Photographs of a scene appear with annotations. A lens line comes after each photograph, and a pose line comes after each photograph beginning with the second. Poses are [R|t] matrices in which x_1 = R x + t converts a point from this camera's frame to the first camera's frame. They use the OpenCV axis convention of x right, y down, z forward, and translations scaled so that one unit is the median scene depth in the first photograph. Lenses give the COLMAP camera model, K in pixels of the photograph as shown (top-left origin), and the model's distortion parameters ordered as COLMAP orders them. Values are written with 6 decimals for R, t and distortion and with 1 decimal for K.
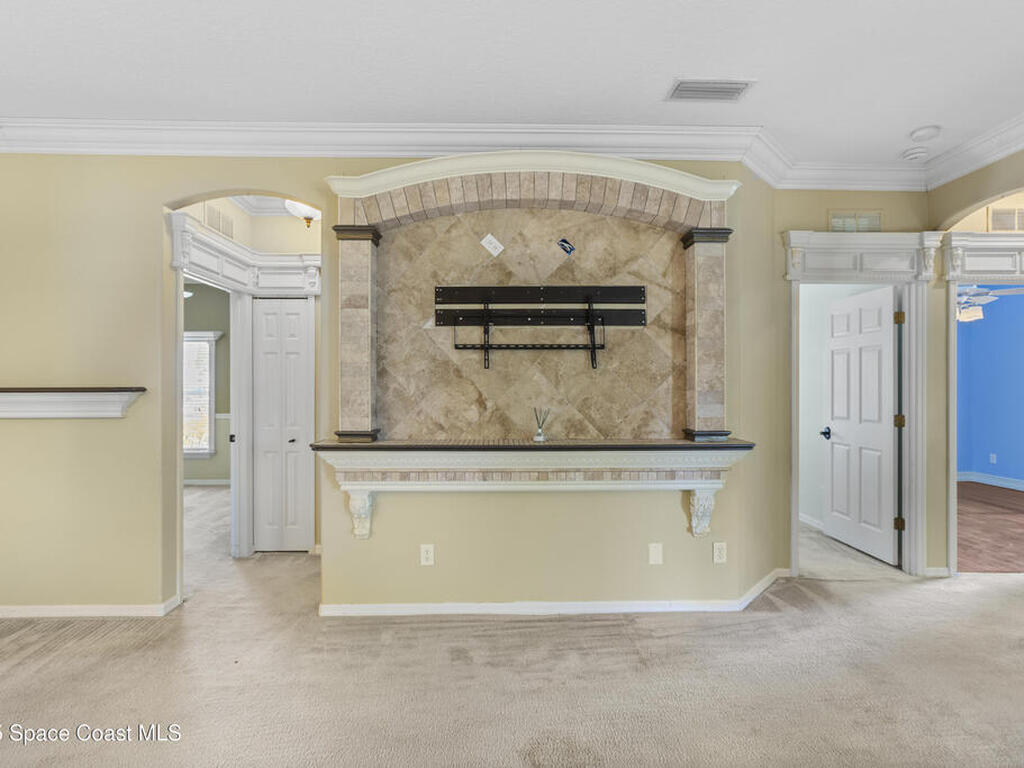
lens RADIAL K [[521.7, 0, 508.8], [0, 521.7, 385.0], [0, 0, 1]] dist [-0.016084, 0.005869]
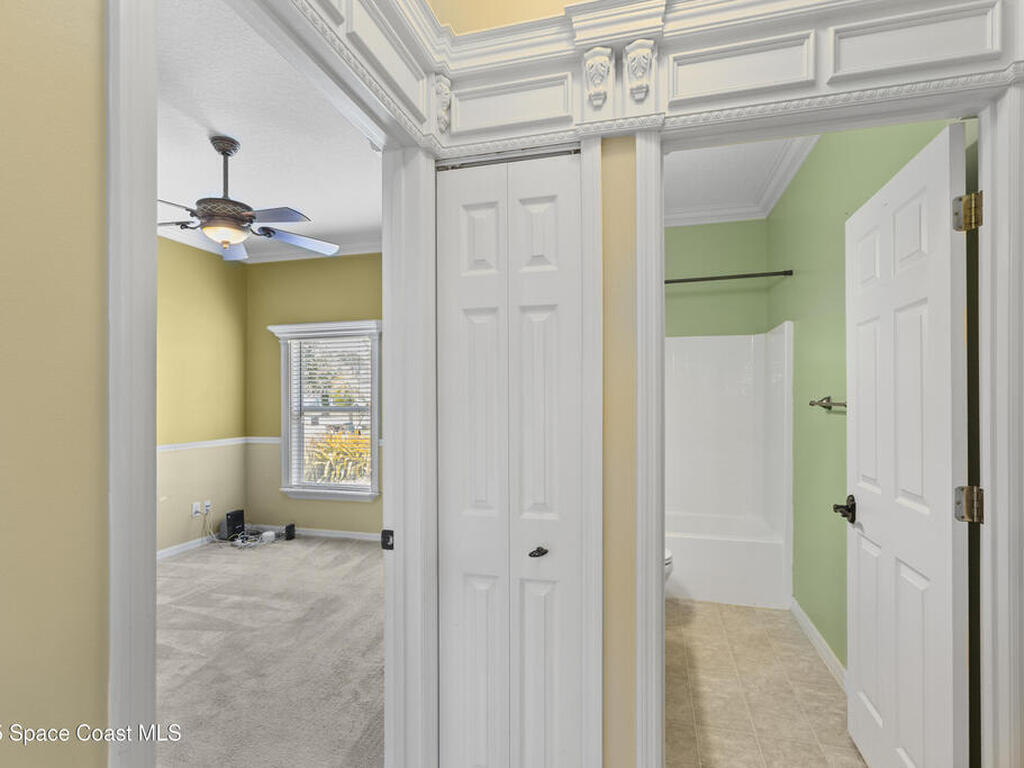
lens RADIAL K [[521.7, 0, 514.5], [0, 521.7, 394.9], [0, 0, 1]] dist [-0.016084, 0.005869]
pose [[0.959568, -0.003544, -0.281453, -0.450227], [0.002101, 0.999983, -0.005427, 0.000951], [0.281468, 0.004616, 0.959560, 0.884665]]
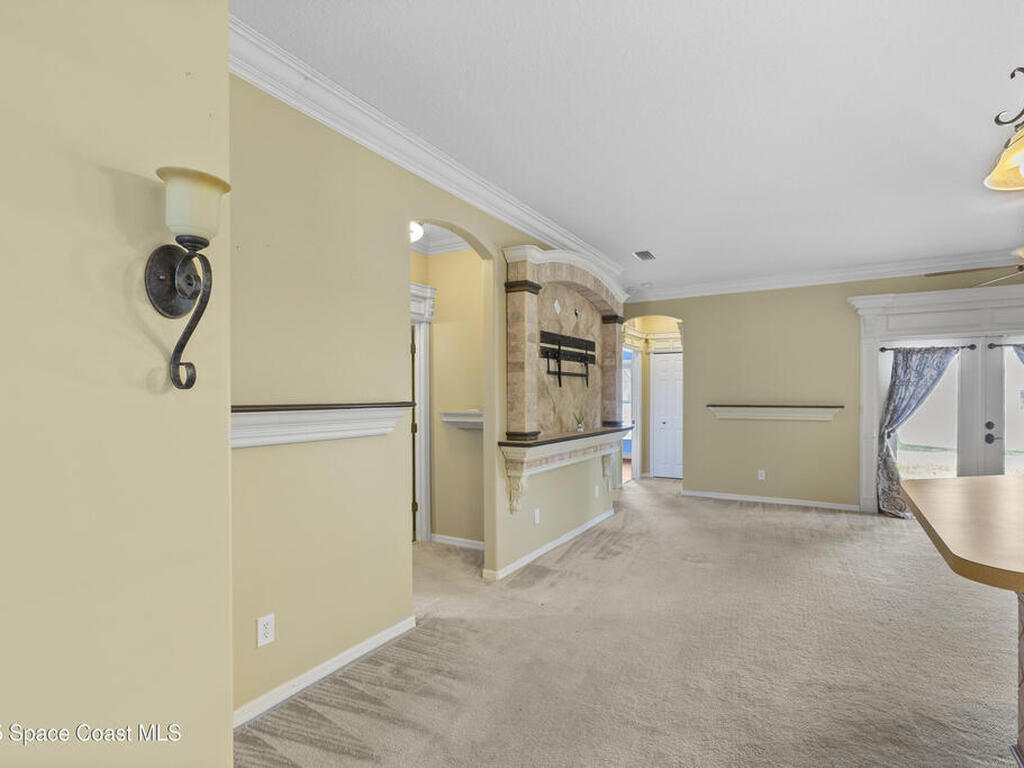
lens RADIAL K [[521.7, 0, 507.2], [0, 521.7, 400.9], [0, 0, 1]] dist [-0.016084, 0.005869]
pose [[0.536697, -0.010905, 0.843704, -1.417421], [0.009774, 0.999930, 0.006707, -0.002667], [-0.843718, 0.004646, 0.536766, 0.295684]]
